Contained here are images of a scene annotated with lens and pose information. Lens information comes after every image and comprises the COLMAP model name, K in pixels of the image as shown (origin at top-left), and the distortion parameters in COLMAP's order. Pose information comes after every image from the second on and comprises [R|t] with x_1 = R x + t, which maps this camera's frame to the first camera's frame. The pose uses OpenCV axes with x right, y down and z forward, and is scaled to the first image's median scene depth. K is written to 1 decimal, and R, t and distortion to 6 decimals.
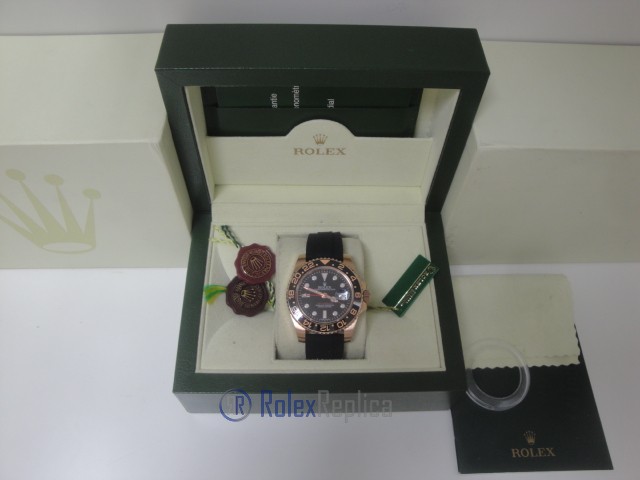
lens RADIAL K [[527.9, 0, 320.0], [0, 527.9, 240.0], [0, 0, 1]] dist [-0.158983, 0.116546]
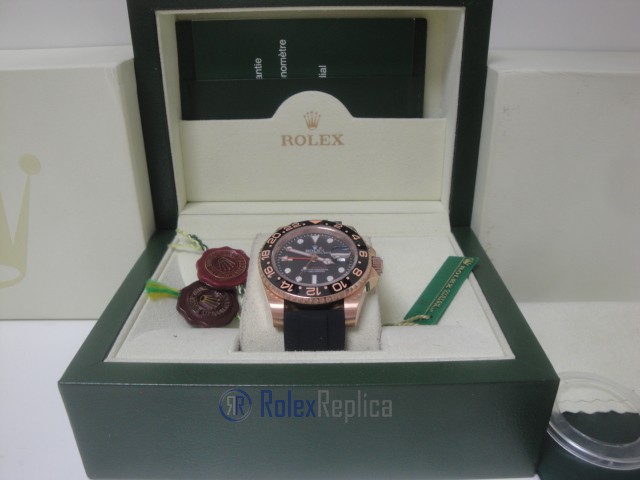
lens RADIAL K [[527.9, 0, 320.0], [0, 527.9, 240.0], [0, 0, 1]] dist [-0.158983, 0.116546]
pose [[0.999184, -0.022976, -0.033208, 0.036492], [0.001691, 0.845445, -0.534059, 0.421008], [0.040346, 0.533567, 0.844795, 0.386309]]
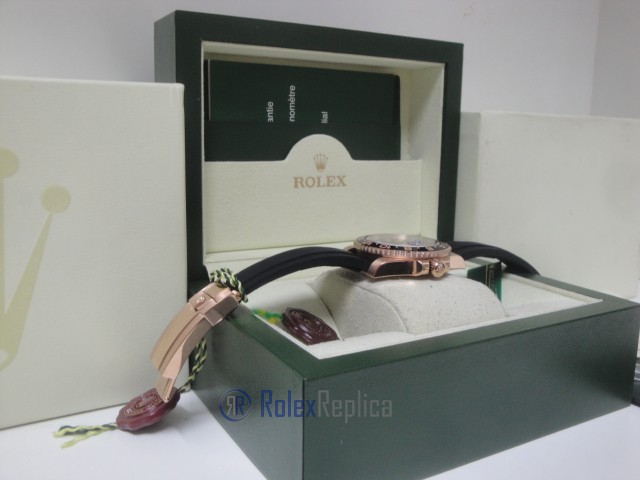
lens RADIAL K [[614.5, 0, 320.0], [0, 614.5, 240.0], [0, 0, 1]] dist [-0.059910, 0.023008]
pose [[0.877208, -0.092185, 0.471177, -0.495777], [0.407863, 0.660826, -0.630045, 0.541490], [-0.253285, 0.744857, 0.617281, 0.457018]]
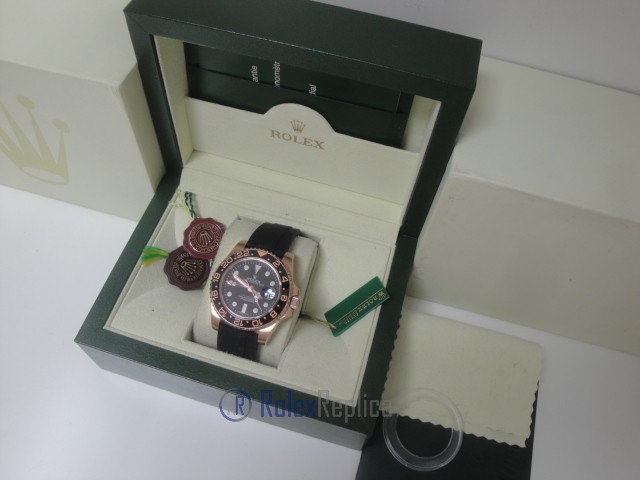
lens RADIAL K [[527.9, 0, 320.0], [0, 527.9, 240.0], [0, 0, 1]] dist [-0.158983, 0.116546]
pose [[0.956684, 0.262369, -0.126167, 0.205946], [-0.263231, 0.964680, 0.010094, -0.017296], [0.124360, 0.023555, 0.991958, 0.089951]]
